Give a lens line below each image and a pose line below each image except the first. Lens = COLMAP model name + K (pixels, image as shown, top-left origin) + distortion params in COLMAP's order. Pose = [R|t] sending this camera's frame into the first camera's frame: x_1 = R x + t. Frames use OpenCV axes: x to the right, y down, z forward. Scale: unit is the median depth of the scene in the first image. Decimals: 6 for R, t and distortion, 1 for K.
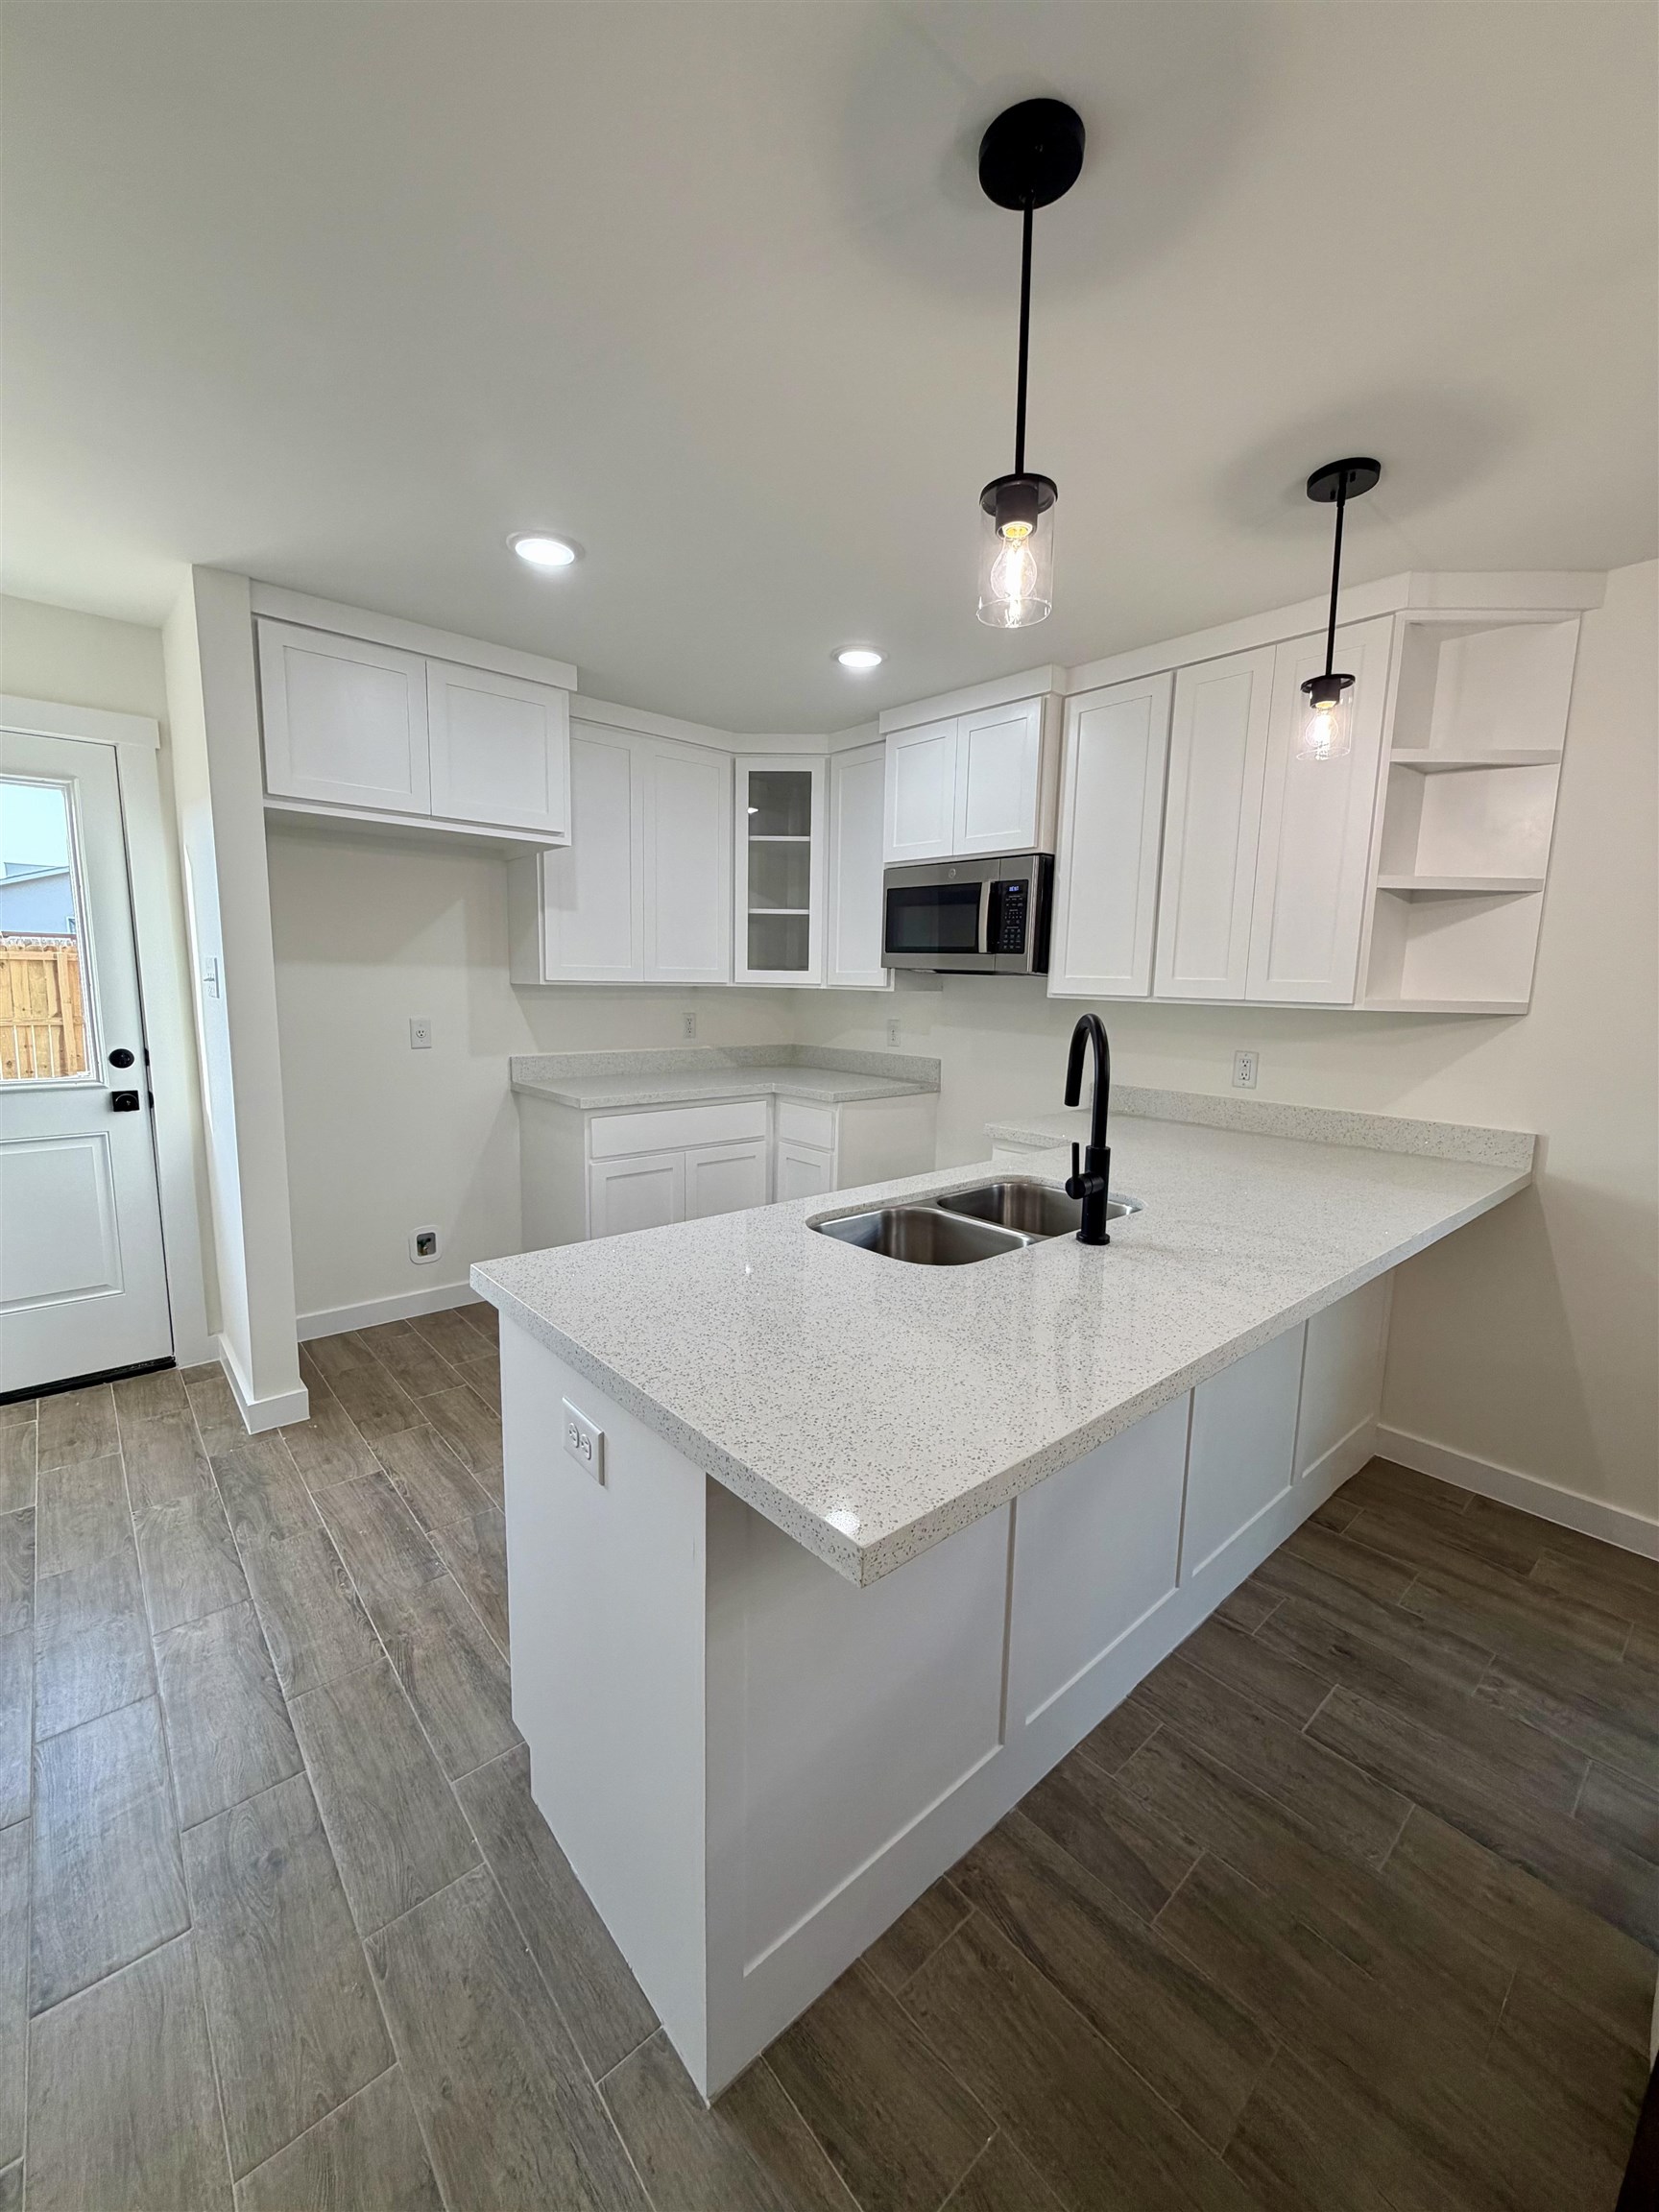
lens RADIAL K [[882.5, 0, 828.9], [0, 882.5, 1099.5], [0, 0, 1]] dist [-0.000998, 0.000639]
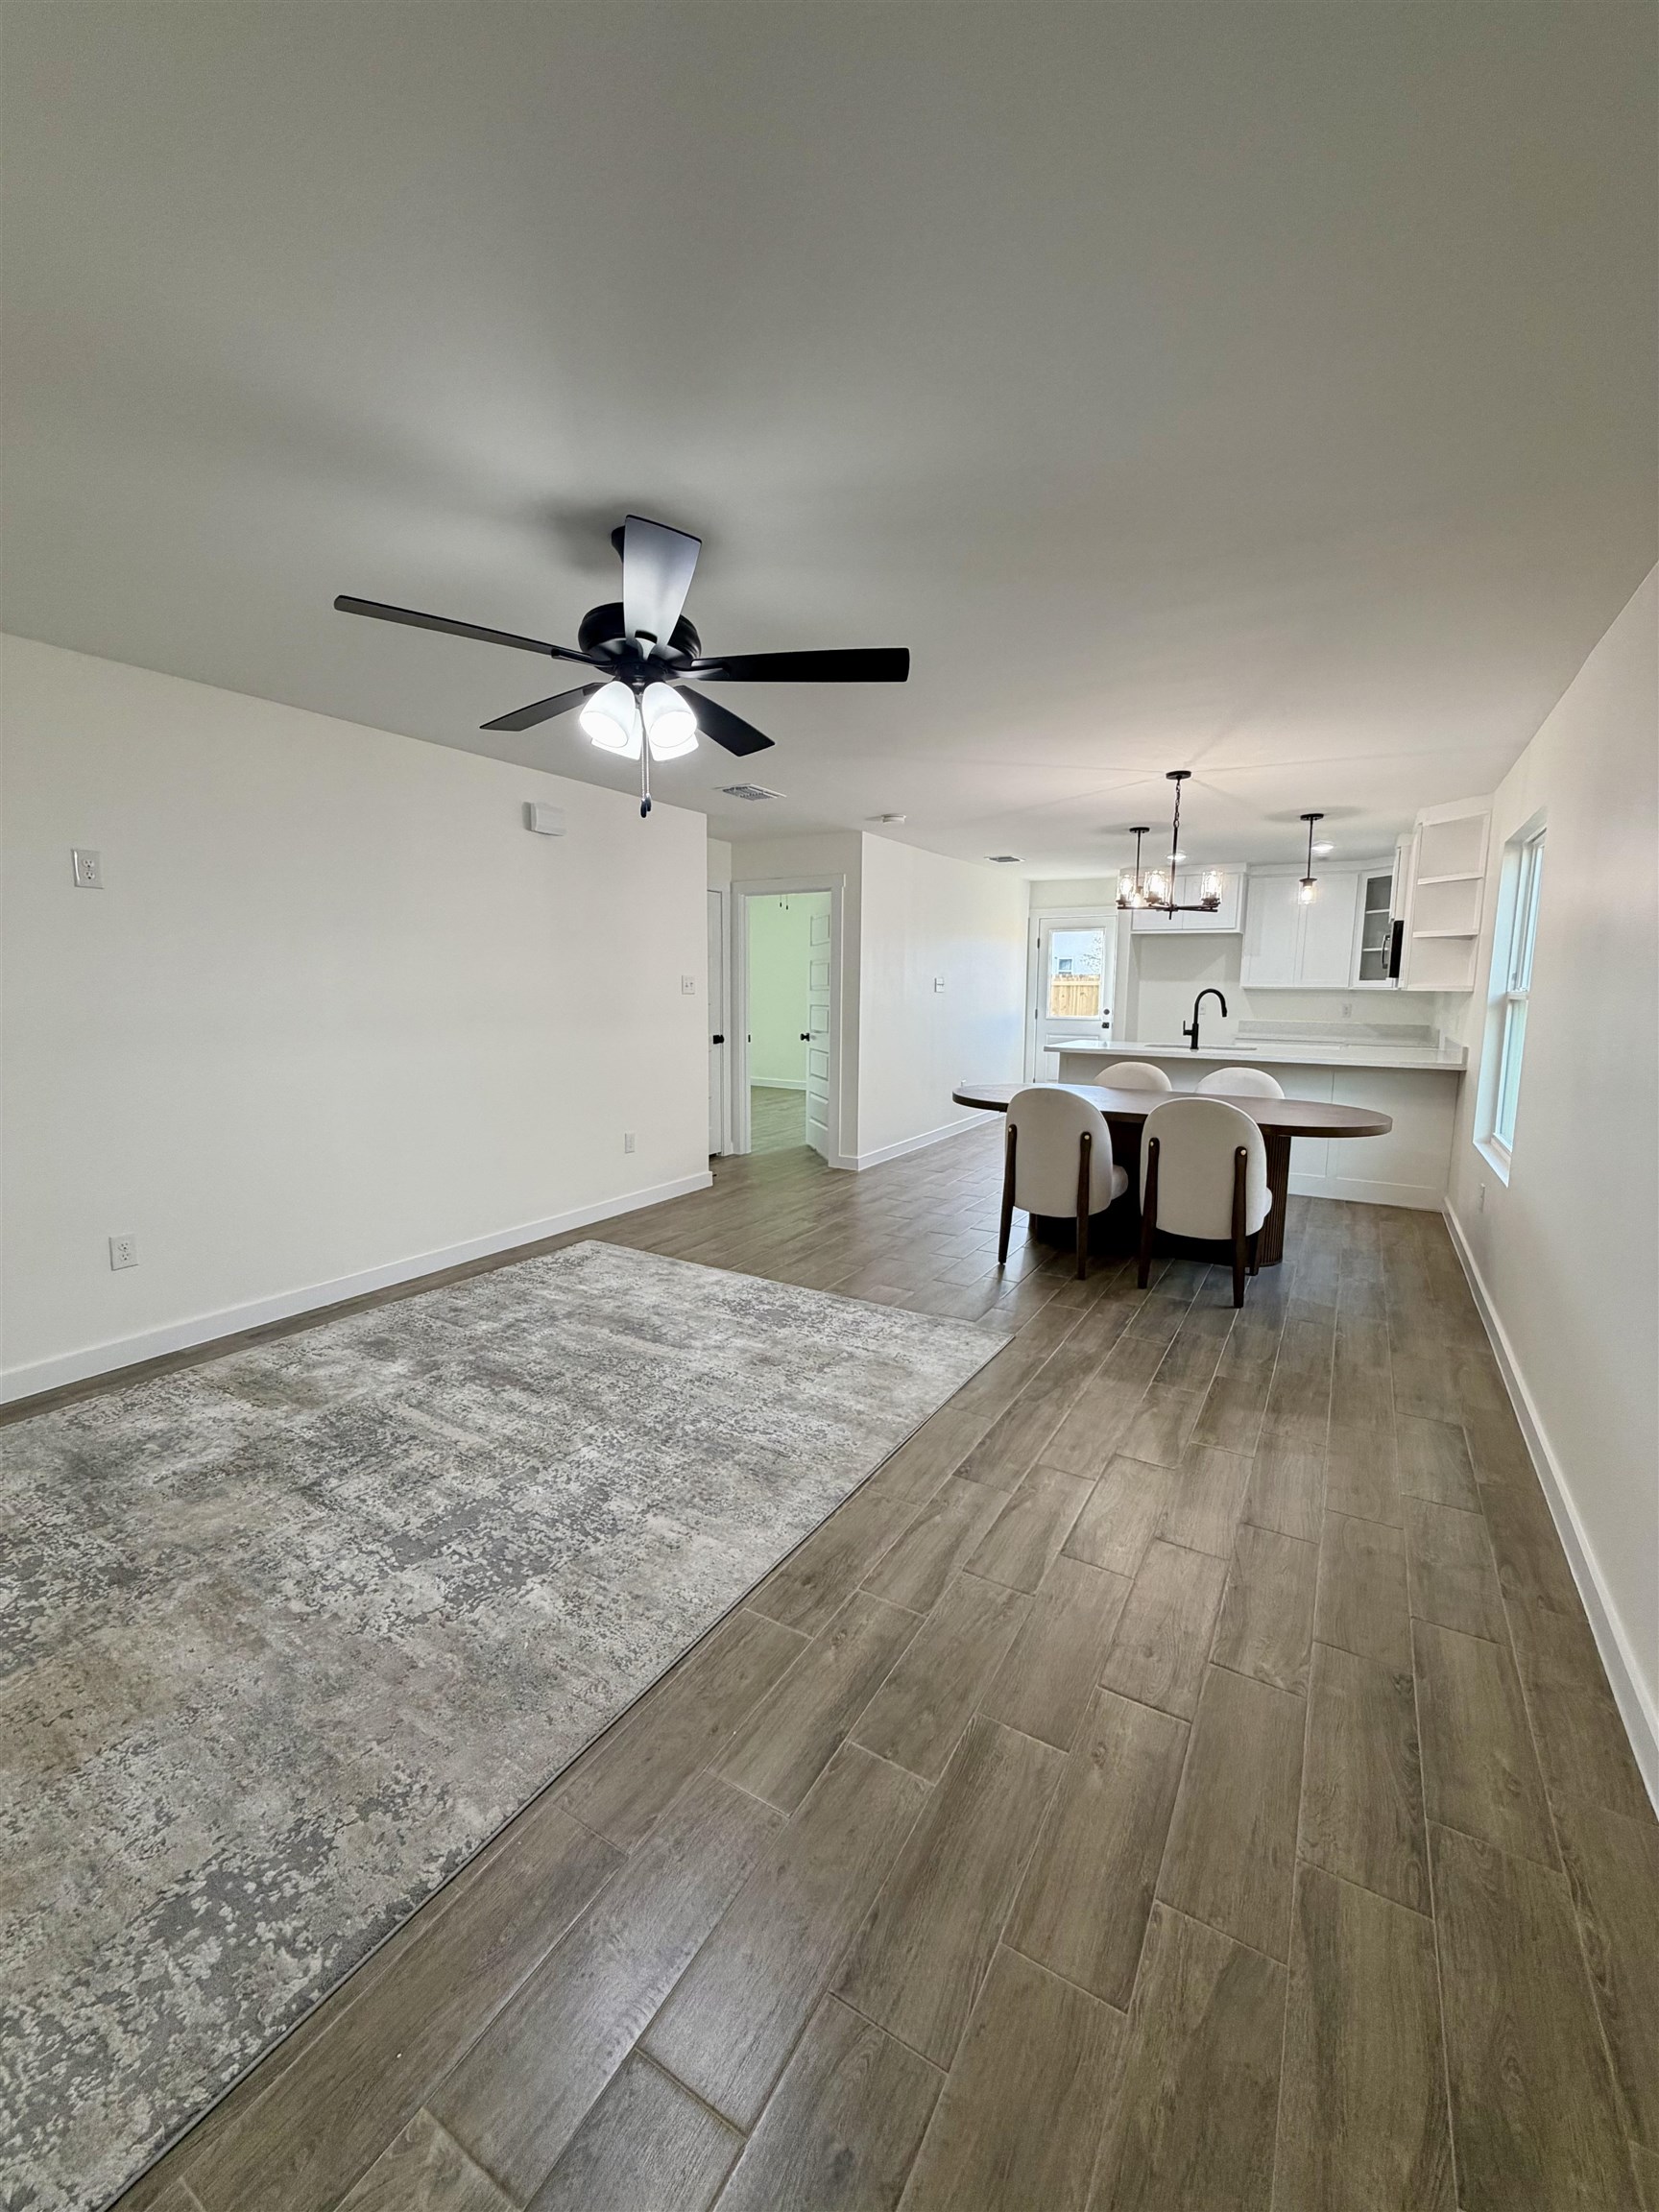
lens RADIAL K [[882.5, 0, 830.2], [0, 882.5, 1096.9], [0, 0, 1]] dist [-0.000998, 0.000639]
pose [[0.308623, 0.102545, -0.945641, 1.790736], [-0.133881, 0.988958, 0.063548, 0.174272], [0.941715, 0.106991, 0.318944, -0.858476]]
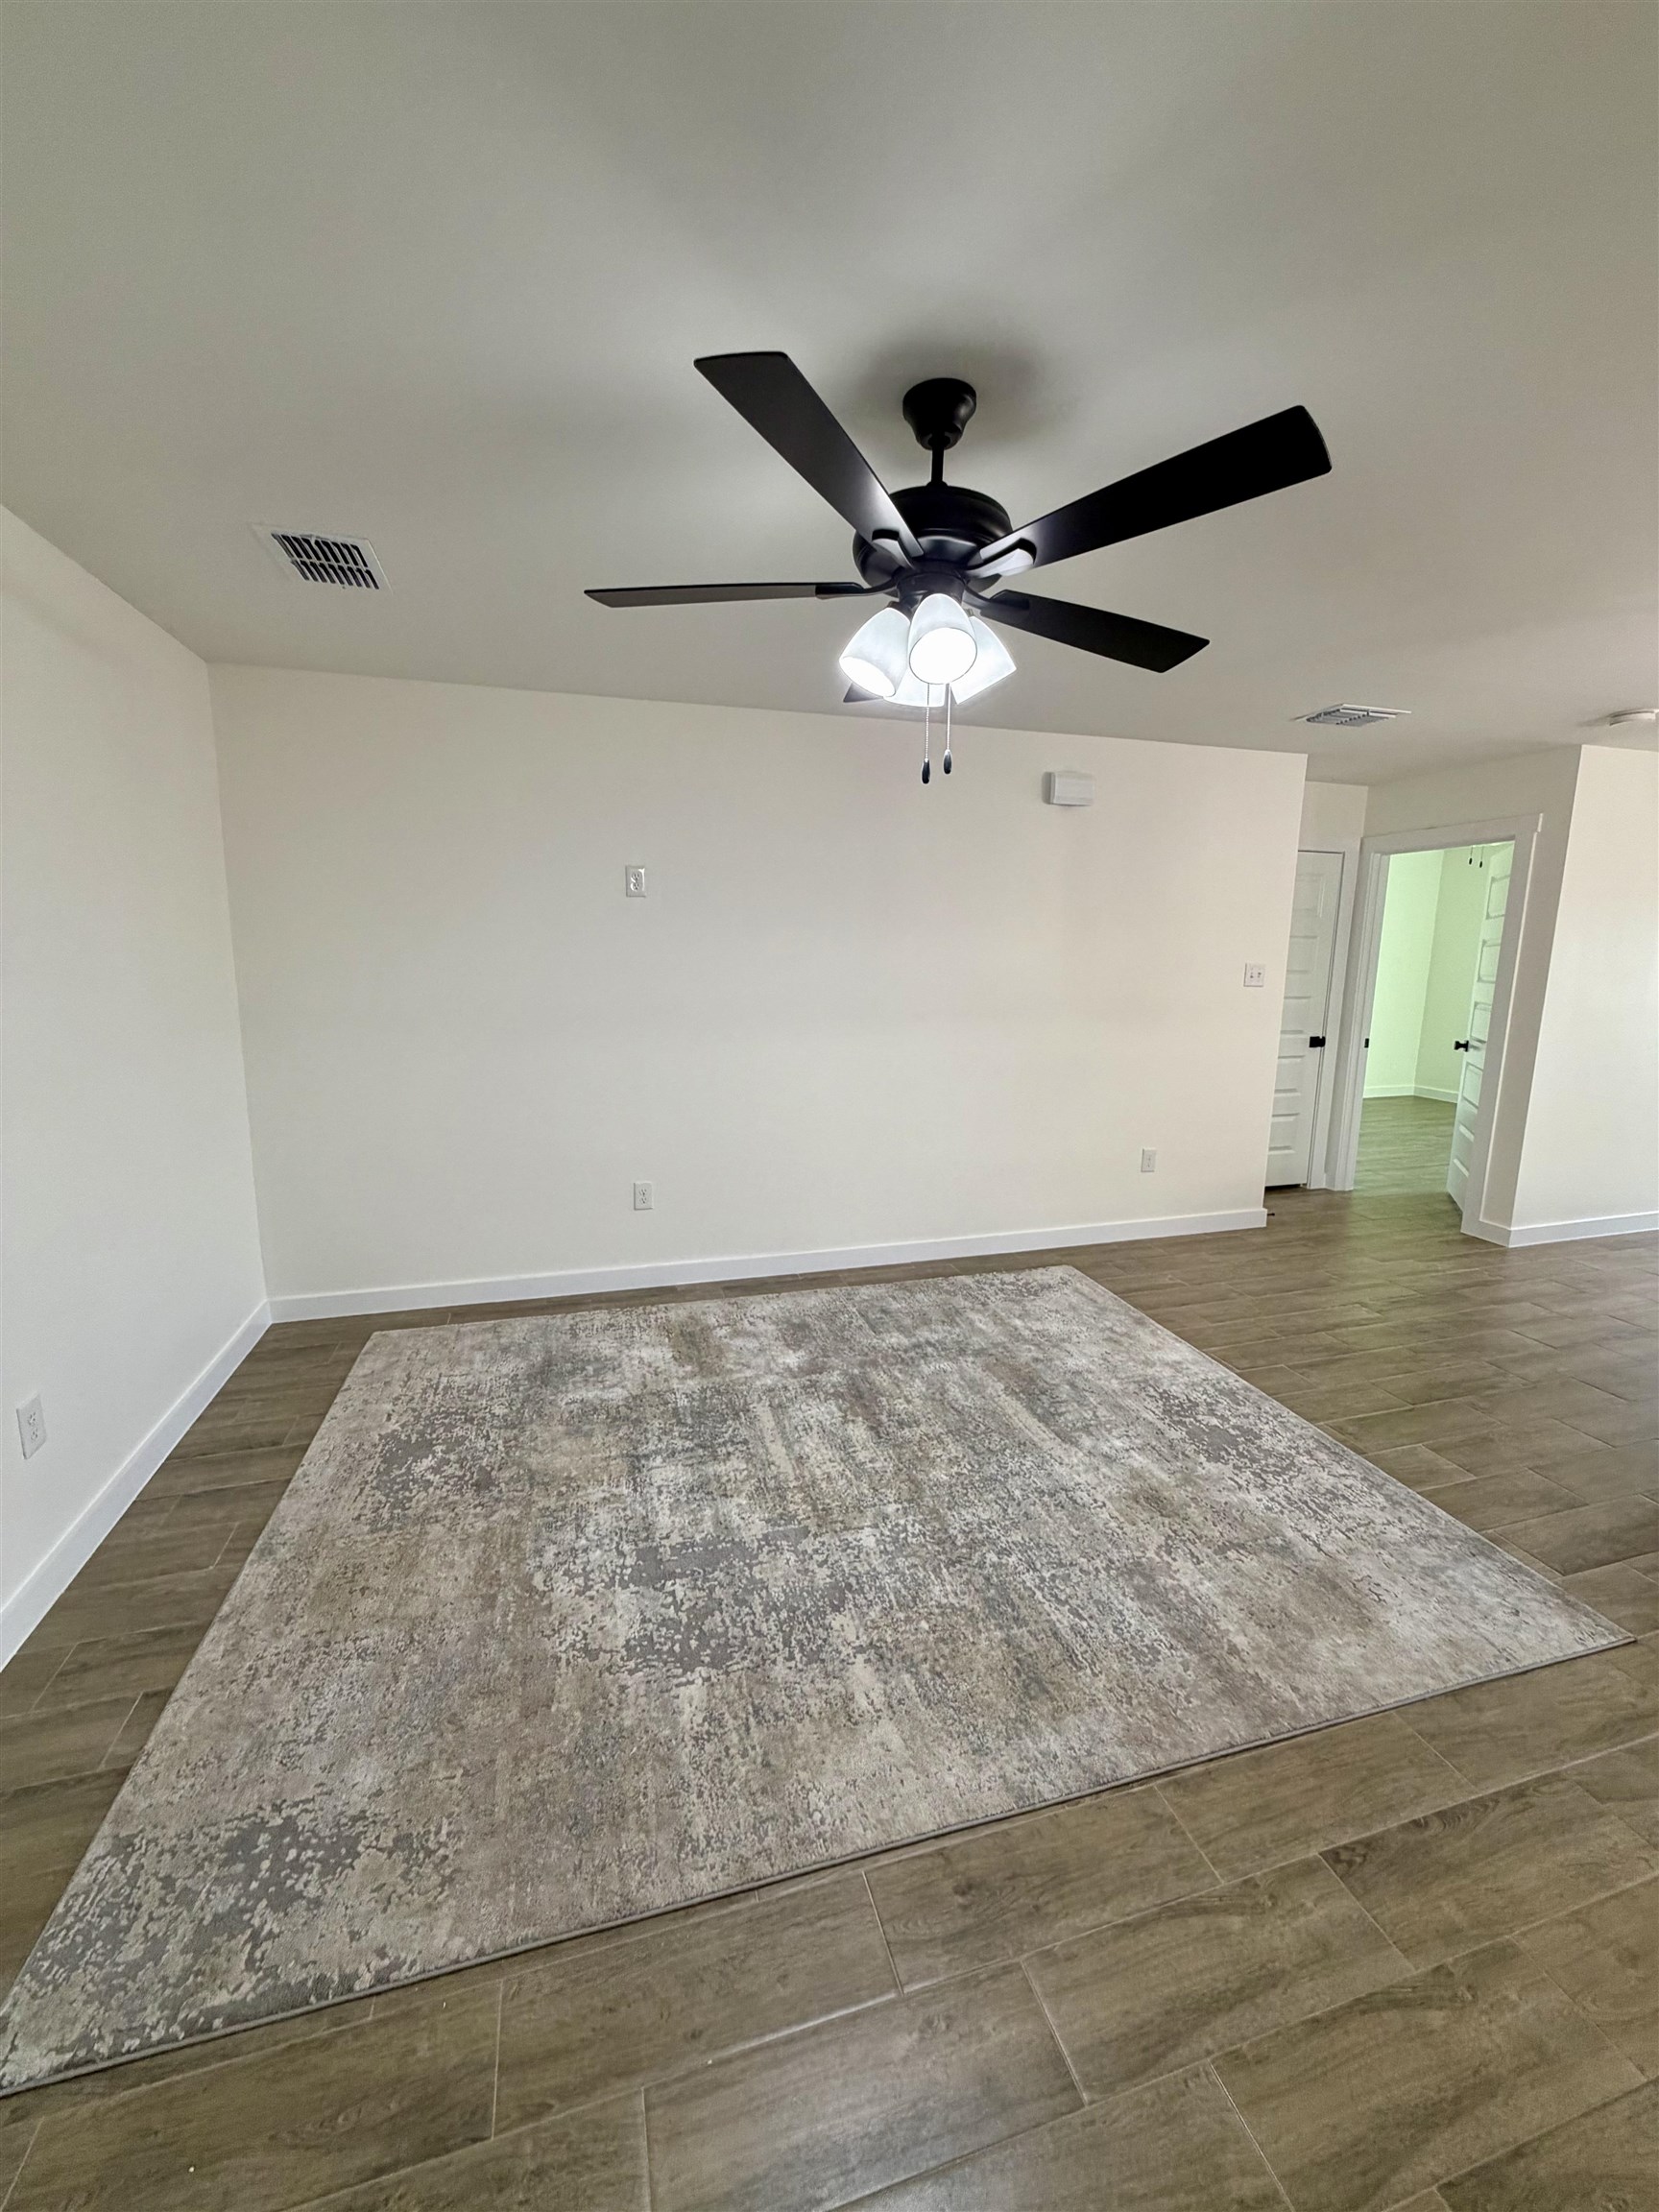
lens RADIAL K [[882.5, 0, 830.6], [0, 882.5, 1097.4], [0, 0, 1]] dist [-0.000998, 0.000639]
pose [[-0.418492, 0.125861, -0.899457, 1.582725], [-0.144568, 0.968493, 0.202785, 0.101935], [0.896641, 0.214896, -0.387111, -0.599035]]
